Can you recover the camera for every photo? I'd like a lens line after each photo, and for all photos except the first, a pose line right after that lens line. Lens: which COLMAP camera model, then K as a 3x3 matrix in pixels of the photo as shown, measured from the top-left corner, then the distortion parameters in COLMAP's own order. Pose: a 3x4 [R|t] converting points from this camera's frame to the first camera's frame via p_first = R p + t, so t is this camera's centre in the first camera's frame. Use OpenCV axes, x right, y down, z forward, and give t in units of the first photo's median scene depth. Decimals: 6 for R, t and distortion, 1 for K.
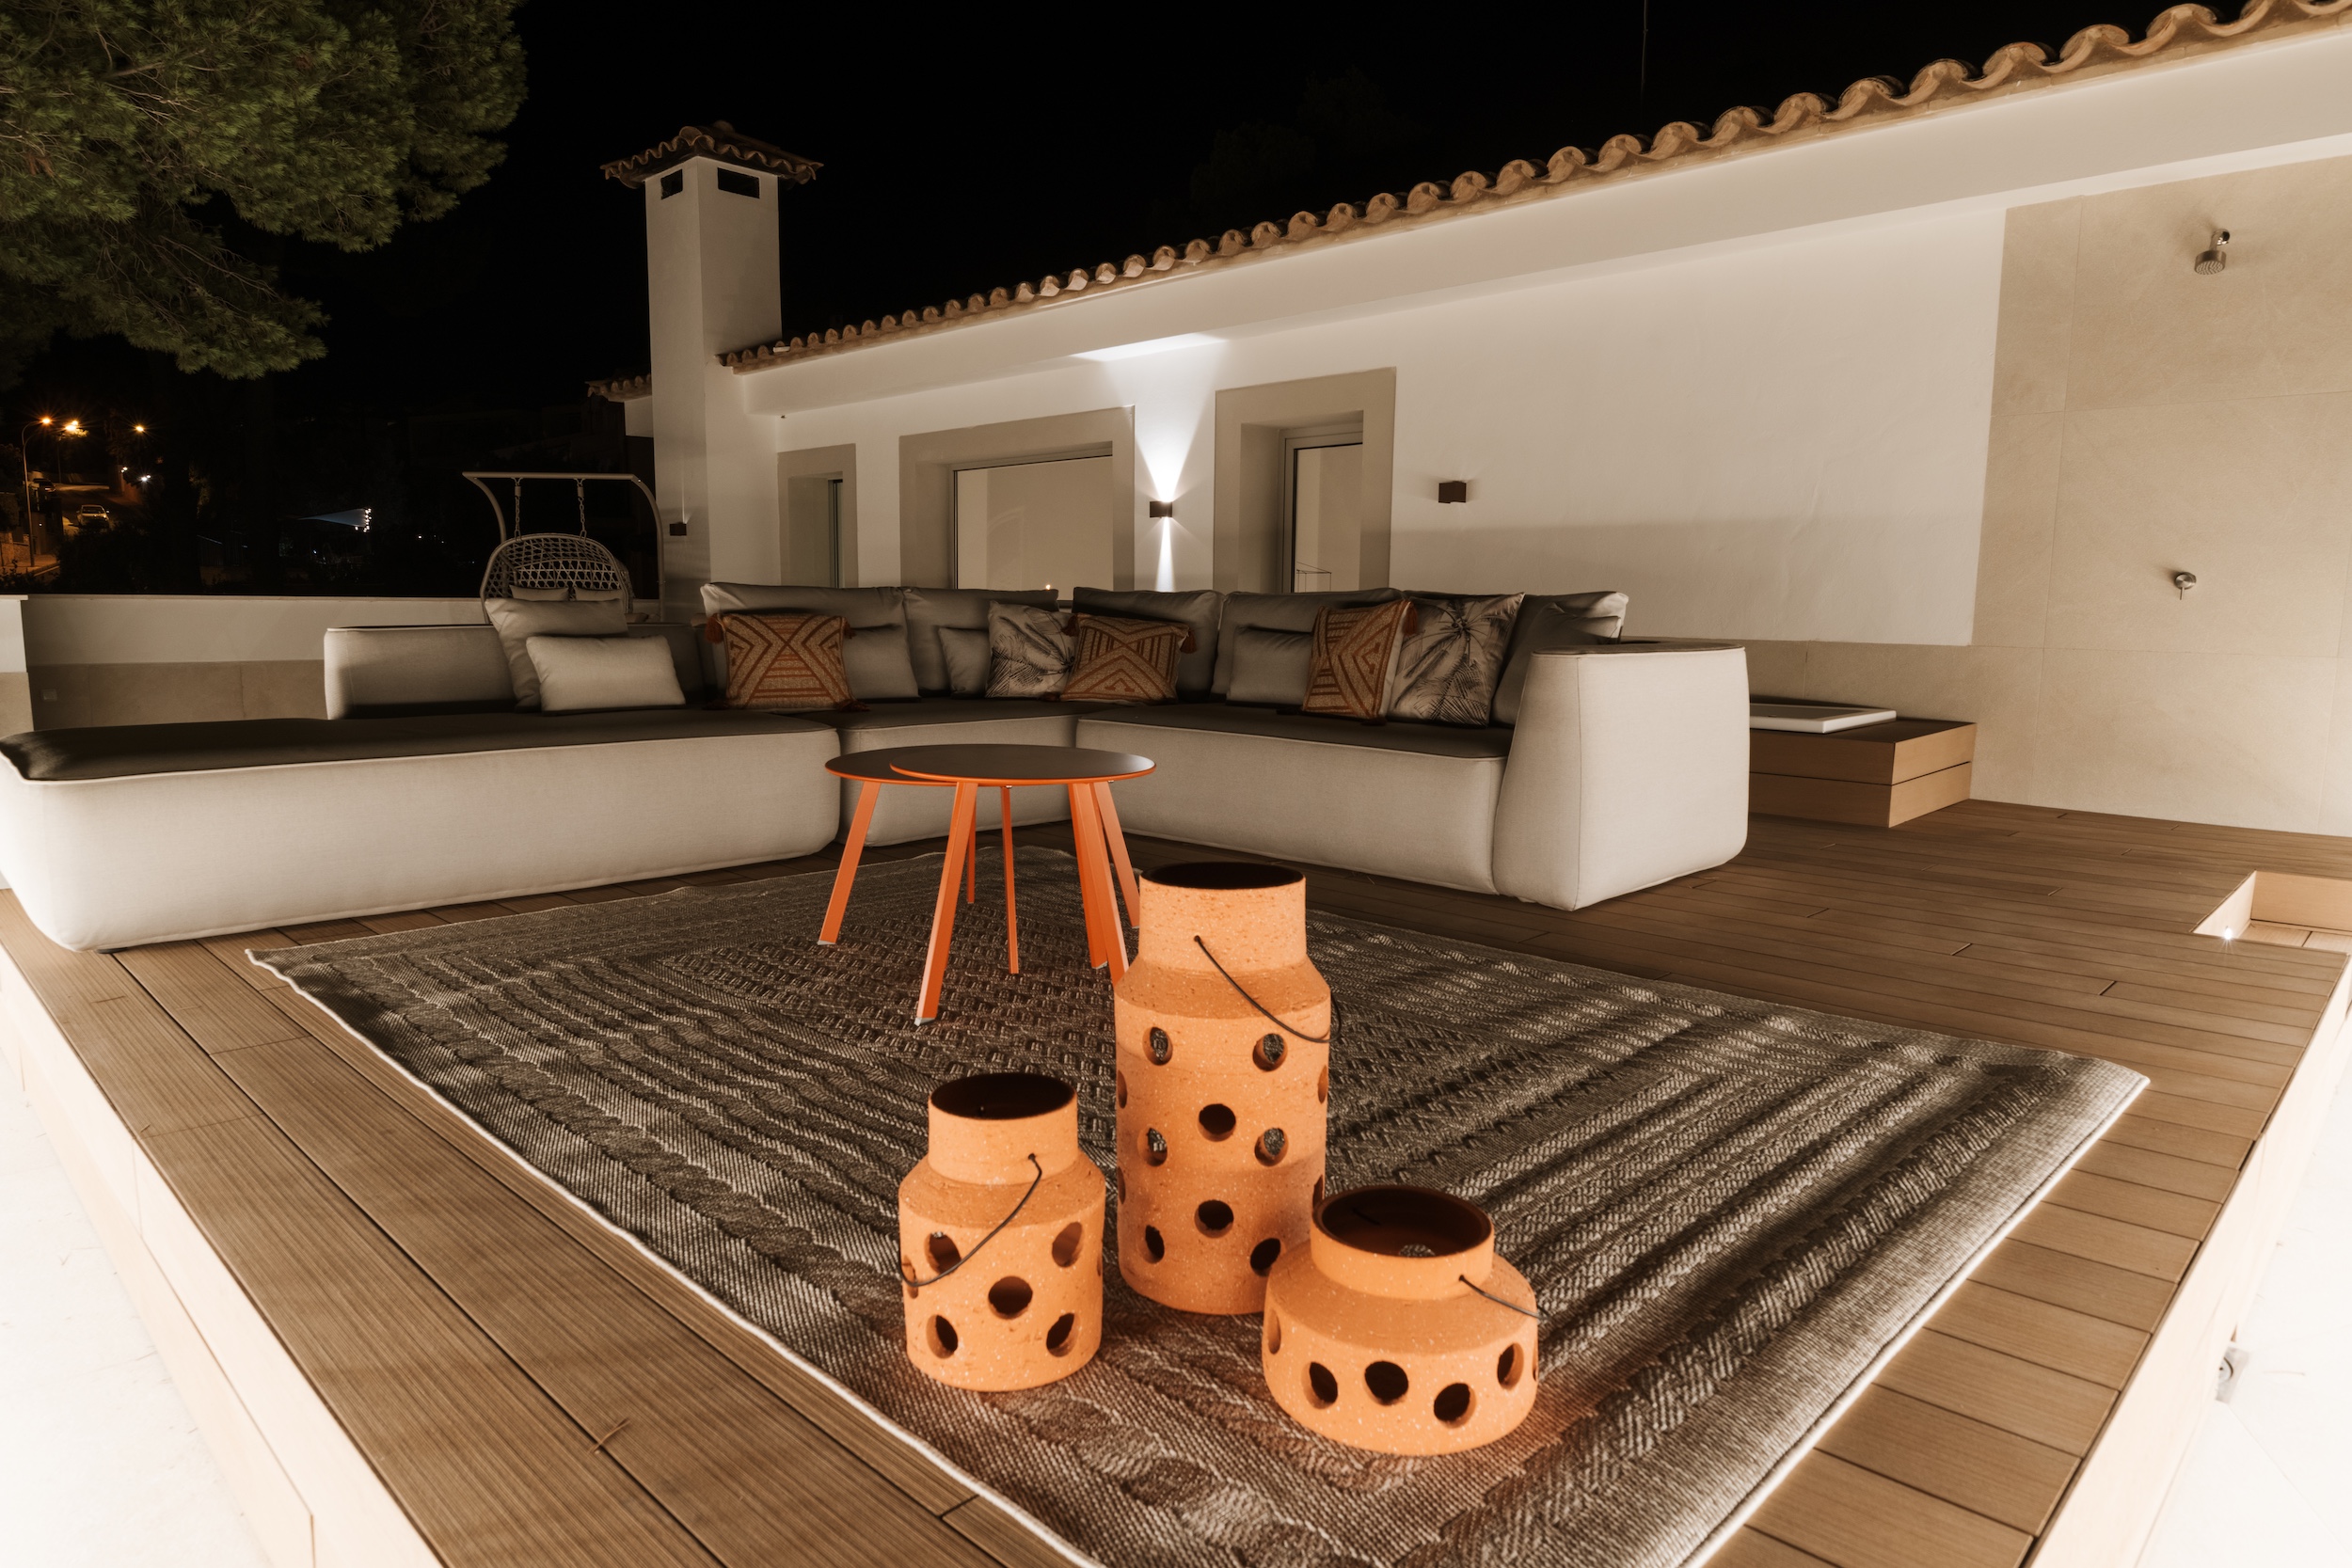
lens RADIAL K [[1390.4, 0, 1176.0], [0, 1390.4, 784.0], [0, 0, 1]] dist [-0.000438, -0.016556]
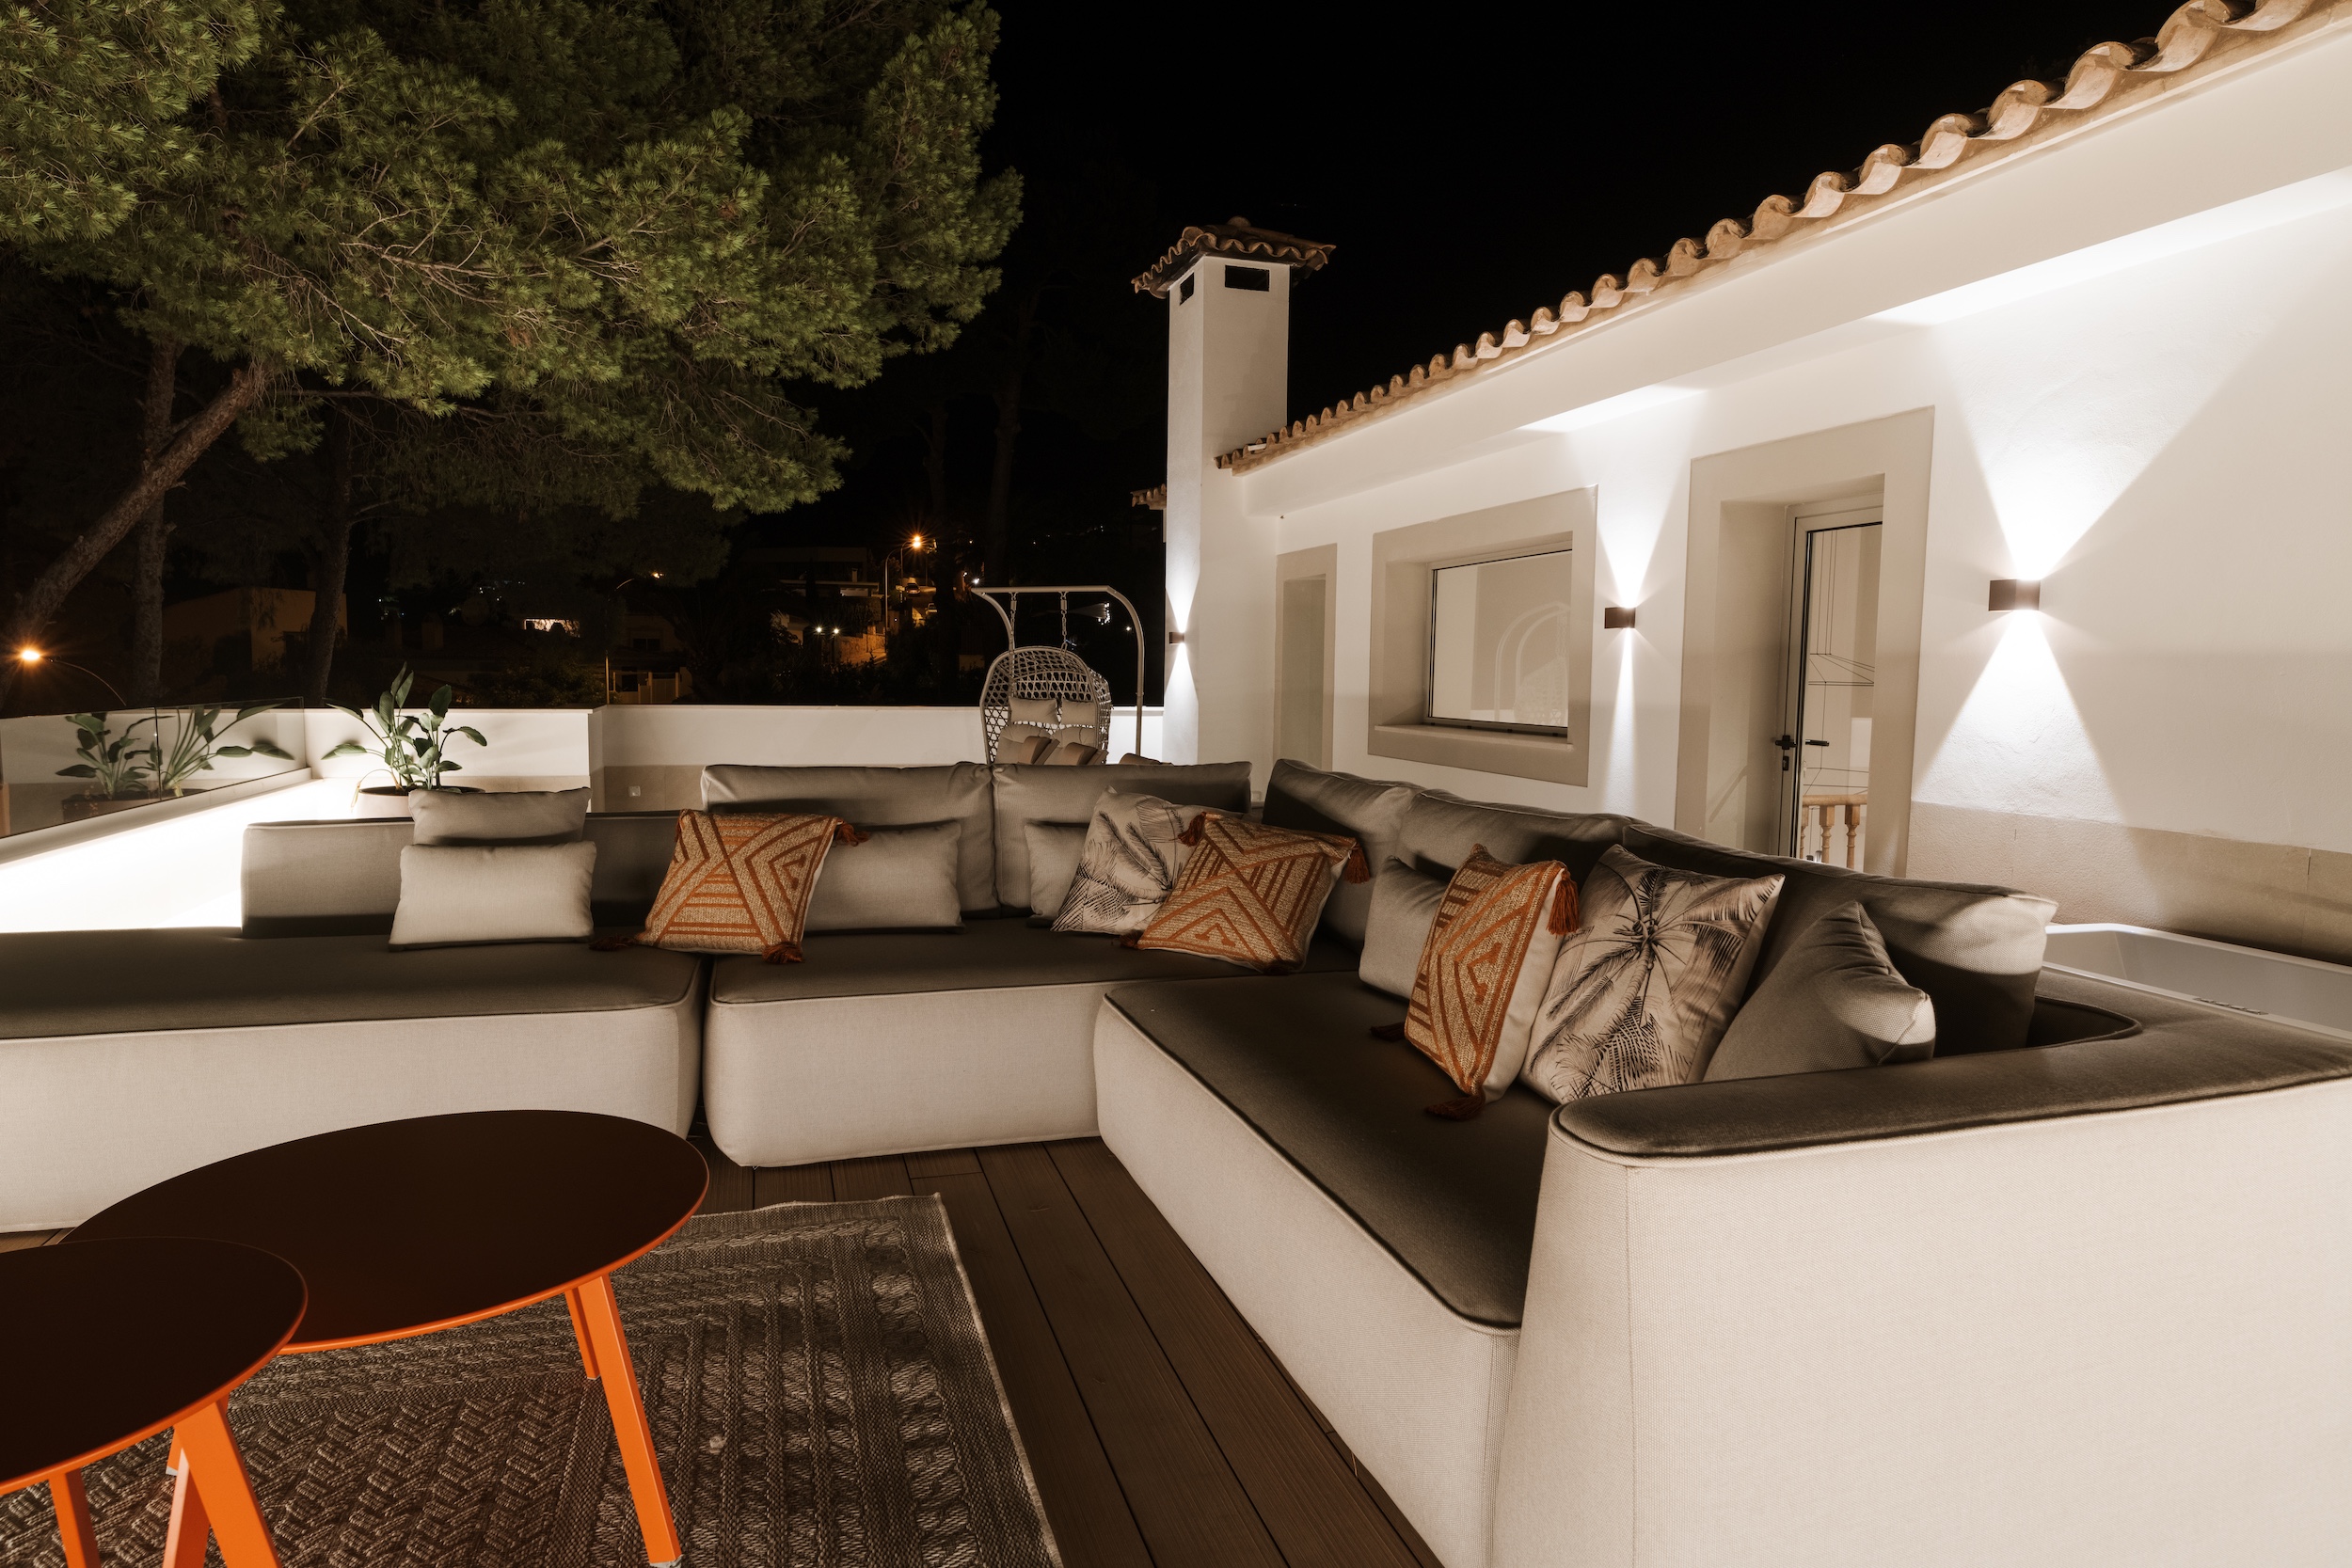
lens RADIAL K [[1351.9, 0, 1176.0], [0, 1351.9, 784.0], [0, 0, 1]] dist [-0.008994, -0.005469]
pose [[0.877075, 0.039904, -0.478693, 0.131014], [-0.064739, 0.997271, -0.035484, -0.063598], [0.475970, 0.062112, 0.877265, 0.236212]]
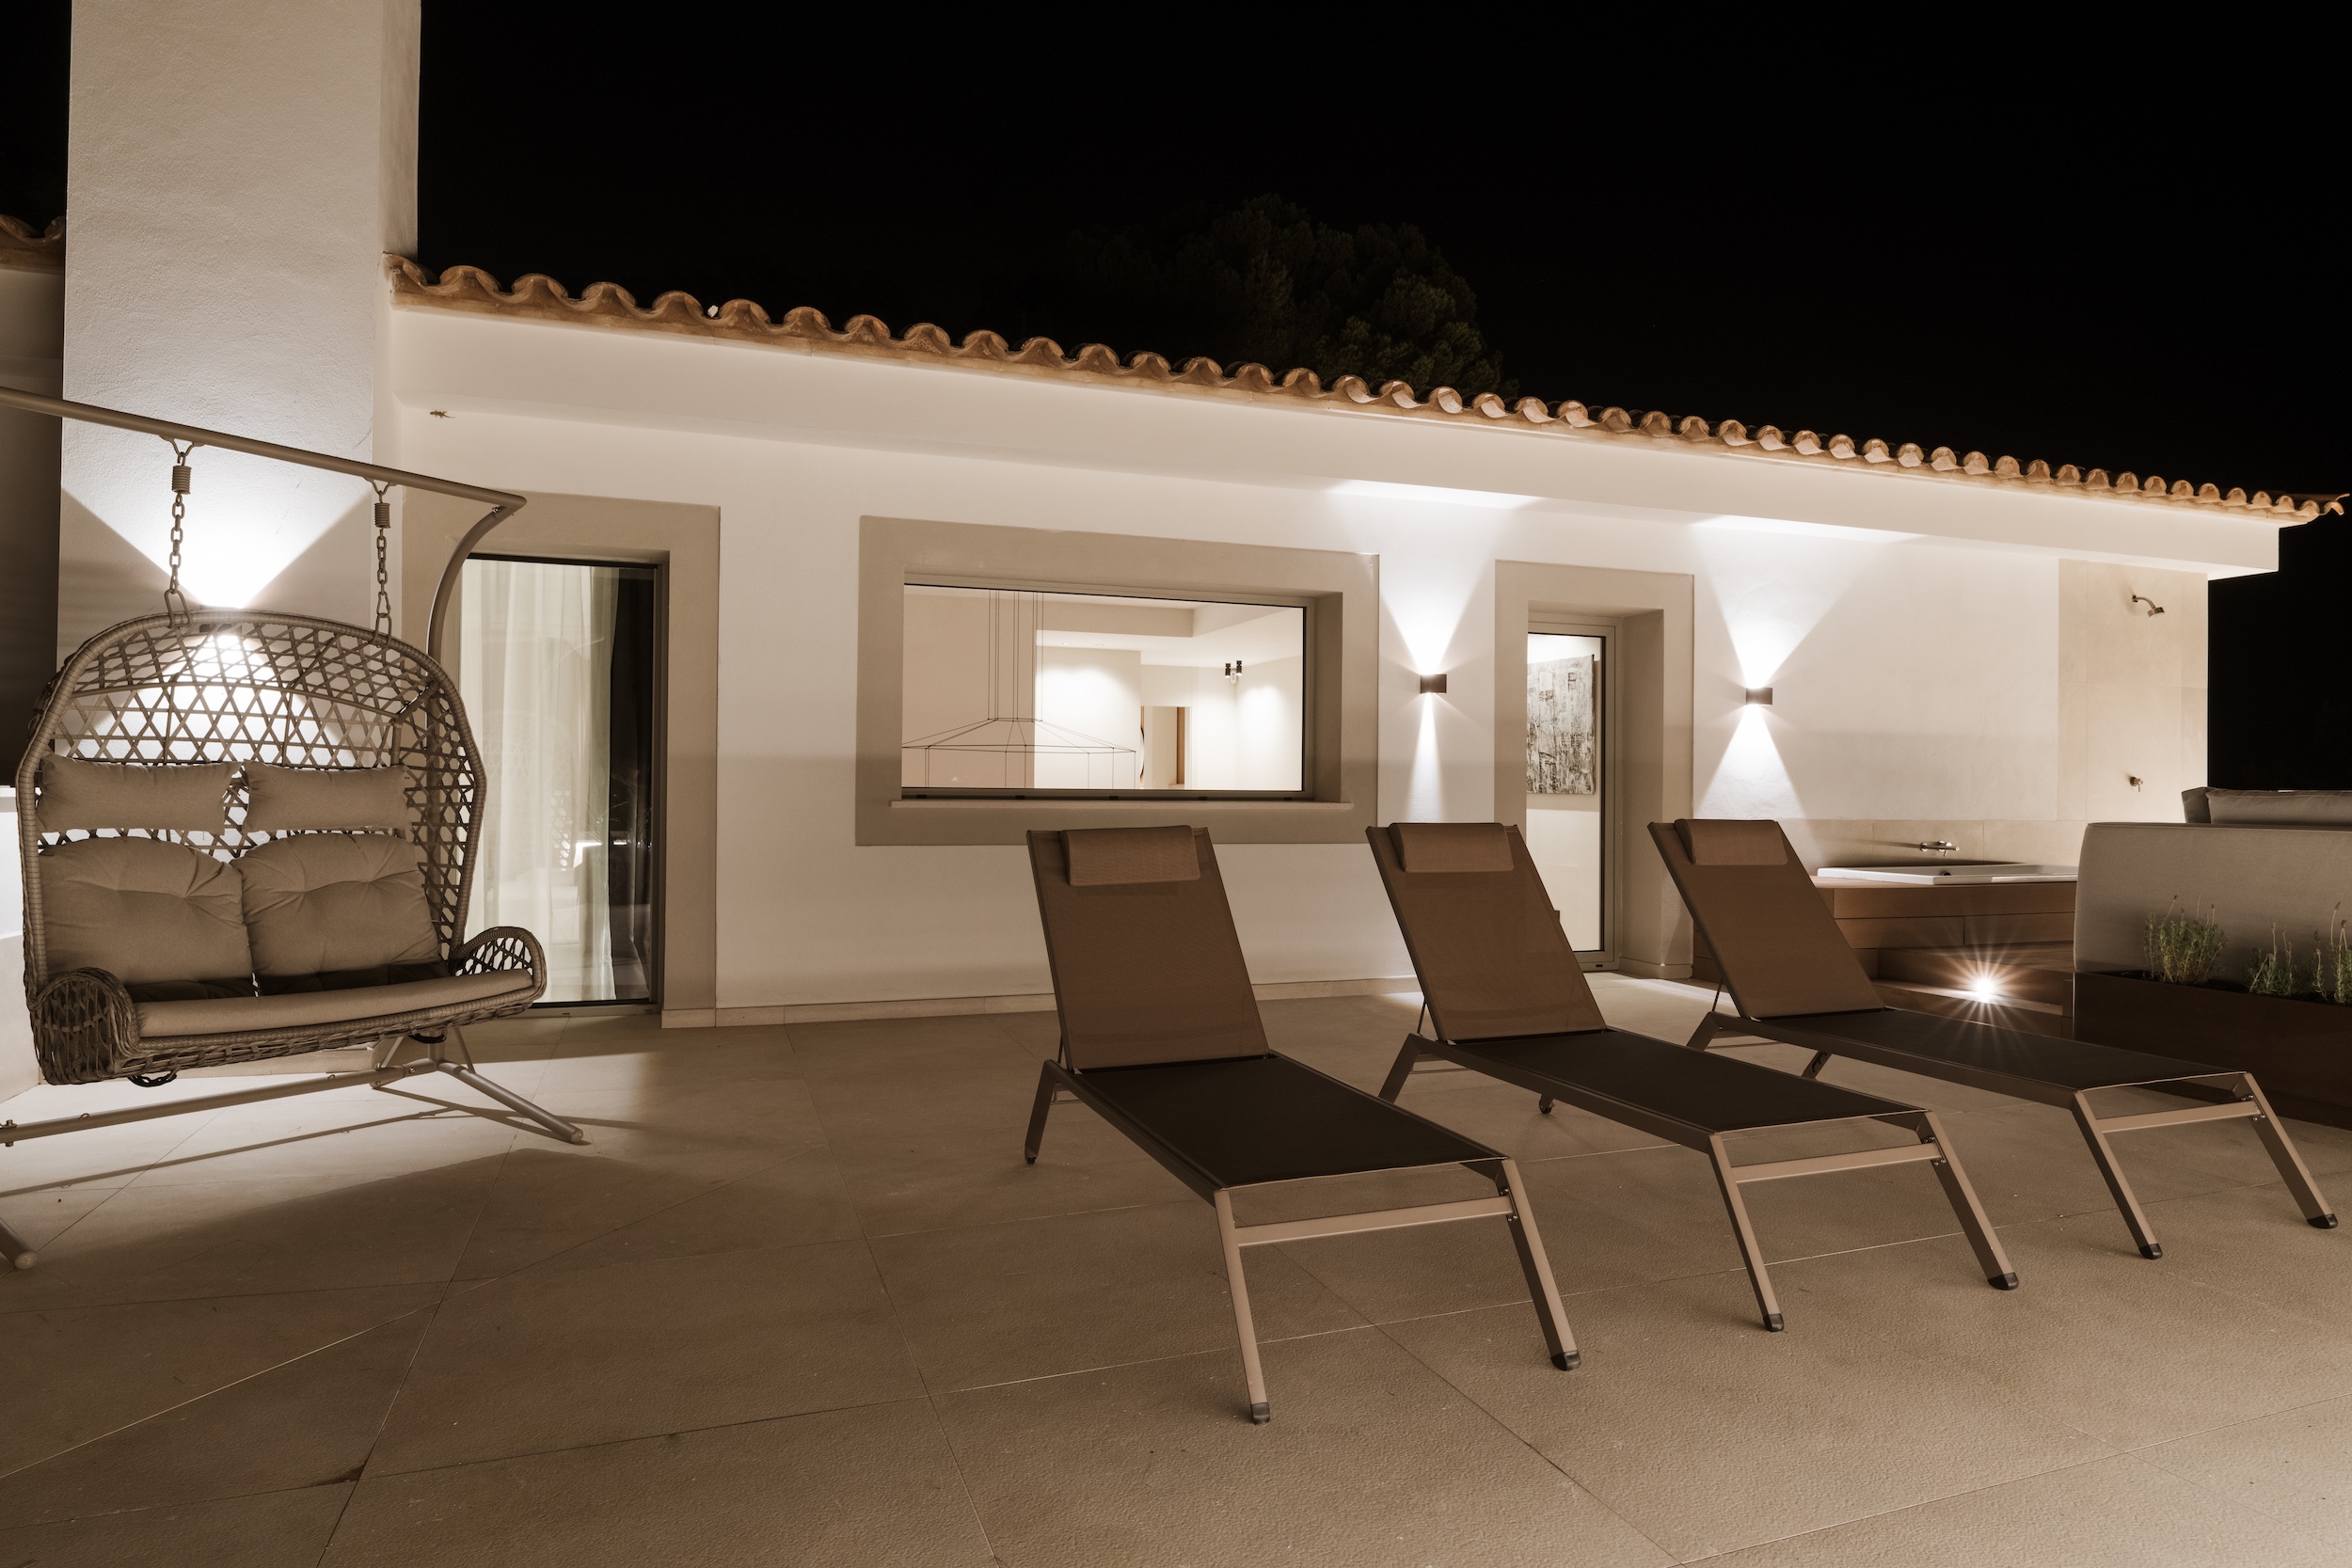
lens RADIAL K [[1351.9, 0, 1176.0], [0, 1351.9, 784.0], [0, 0, 1]] dist [-0.008994, -0.005469]
pose [[0.432828, -0.001407, 0.901475, -0.794658], [0.112484, 0.992268, -0.052459, -0.110491], [-0.894431, 0.124107, 0.429639, 0.780977]]
